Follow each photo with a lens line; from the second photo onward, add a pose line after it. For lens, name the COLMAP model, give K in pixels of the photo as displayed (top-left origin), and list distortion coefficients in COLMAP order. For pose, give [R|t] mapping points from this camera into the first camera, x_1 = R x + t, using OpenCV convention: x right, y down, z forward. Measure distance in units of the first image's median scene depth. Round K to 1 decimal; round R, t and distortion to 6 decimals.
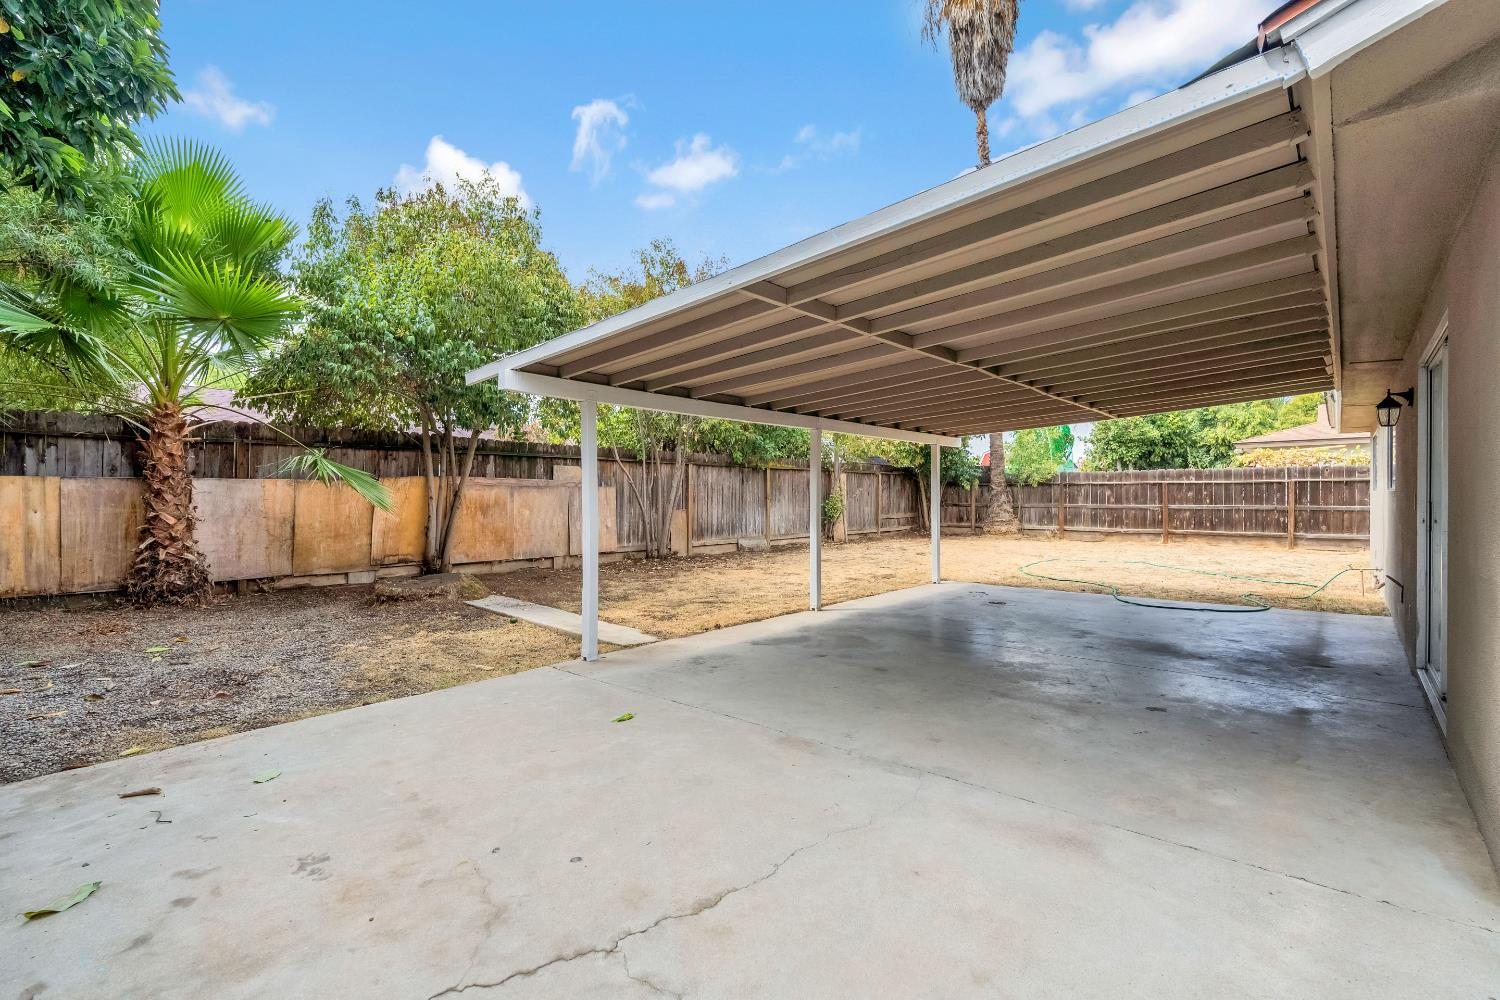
lens RADIAL K [[675.6, 0, 747.5], [0, 675.6, 499.5], [0, 0, 1]] dist [-0.009081, 0.001309]
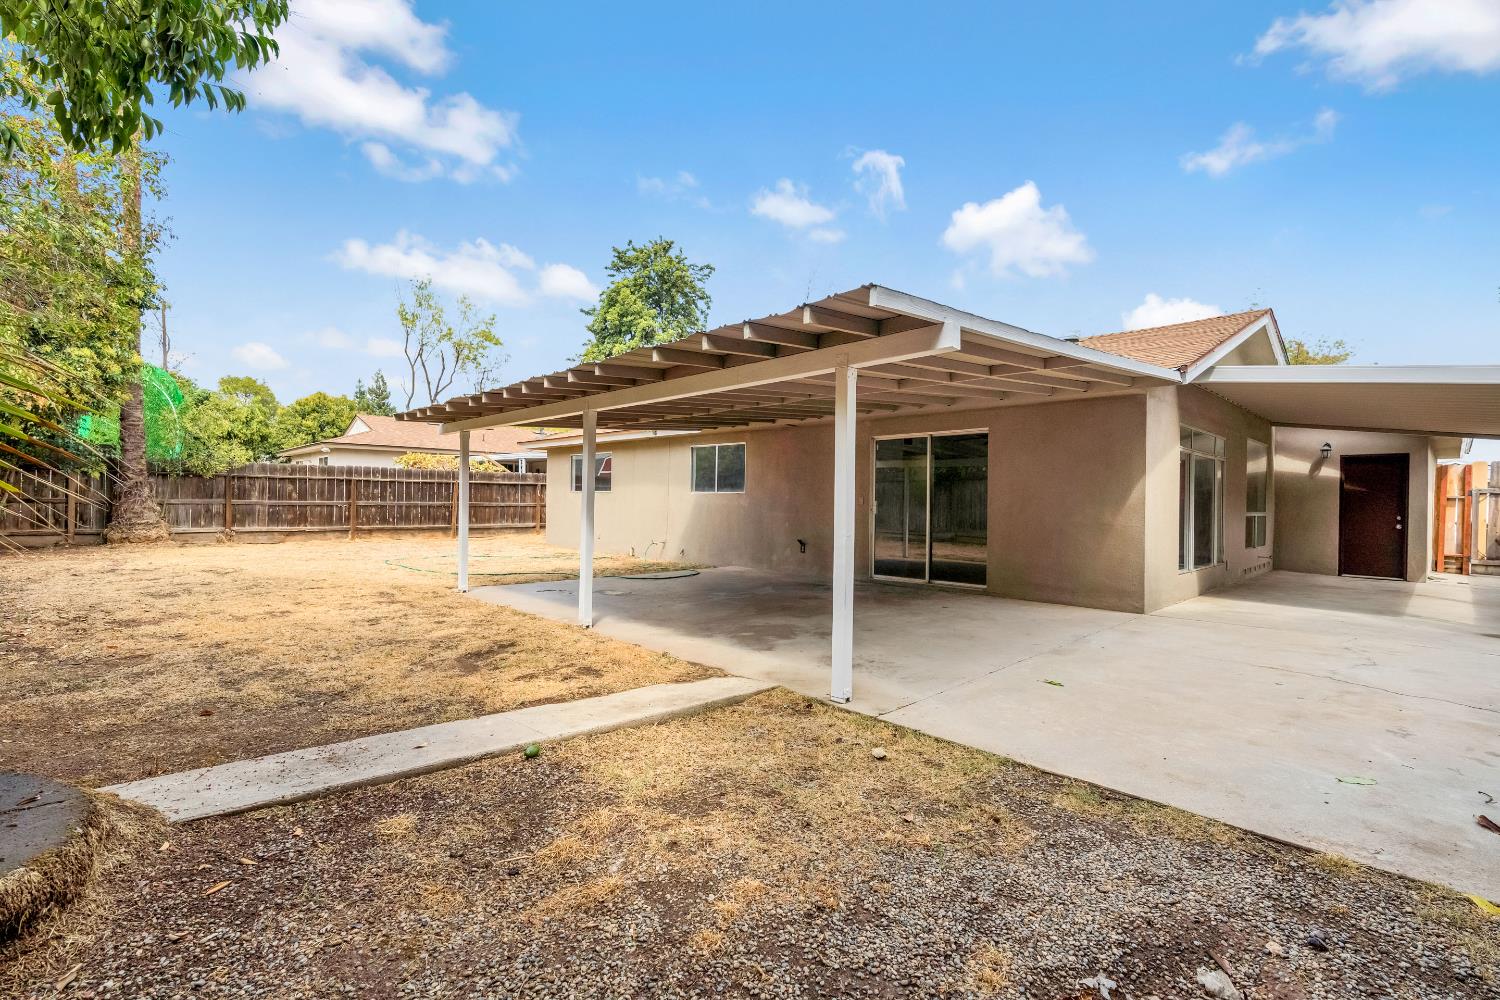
lens RADIAL K [[675.6, 0, 746.8], [0, 675.6, 501.7], [0, 0, 1]] dist [-0.009081, 0.001309]
pose [[0.071324, 0.001369, 0.997452, -0.324719], [-0.009833, 0.999951, -0.000669, 0.003324], [-0.997405, -0.009760, 0.071334, 0.337951]]
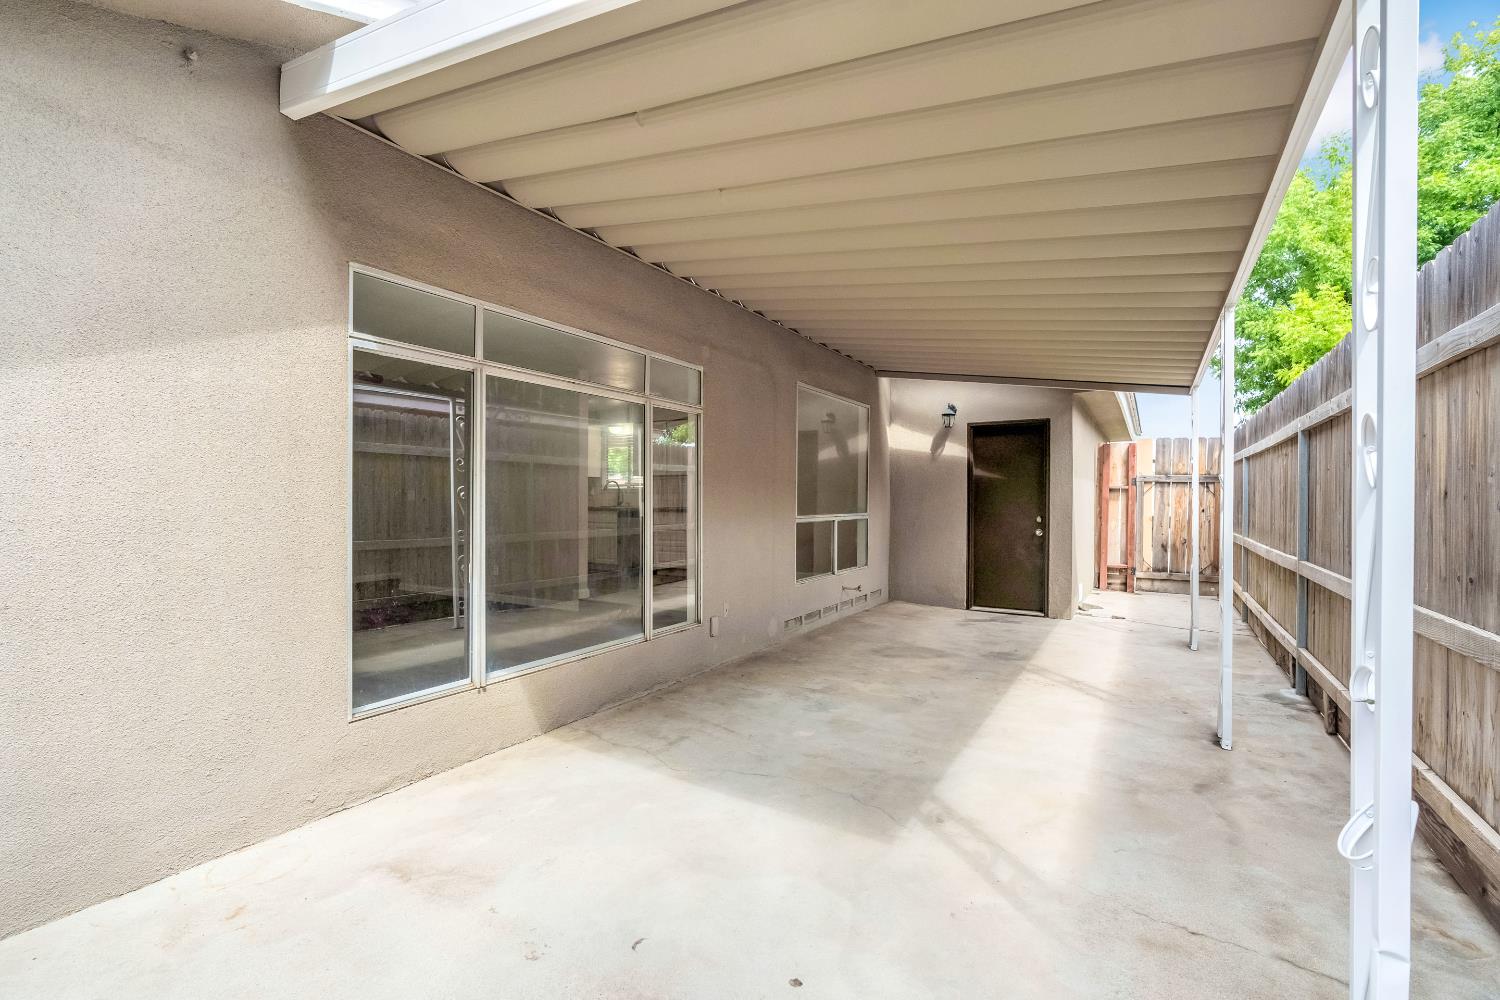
lens RADIAL K [[675.6, 0, 749.2], [0, 675.6, 505.6], [0, 0, 1]] dist [-0.009081, 0.001309]
pose [[-0.203888, -0.003807, 0.978987, -0.230912], [0.004181, 0.999980, 0.004759, 0.002727], [-0.978985, 0.005064, -0.203868, 0.243166]]
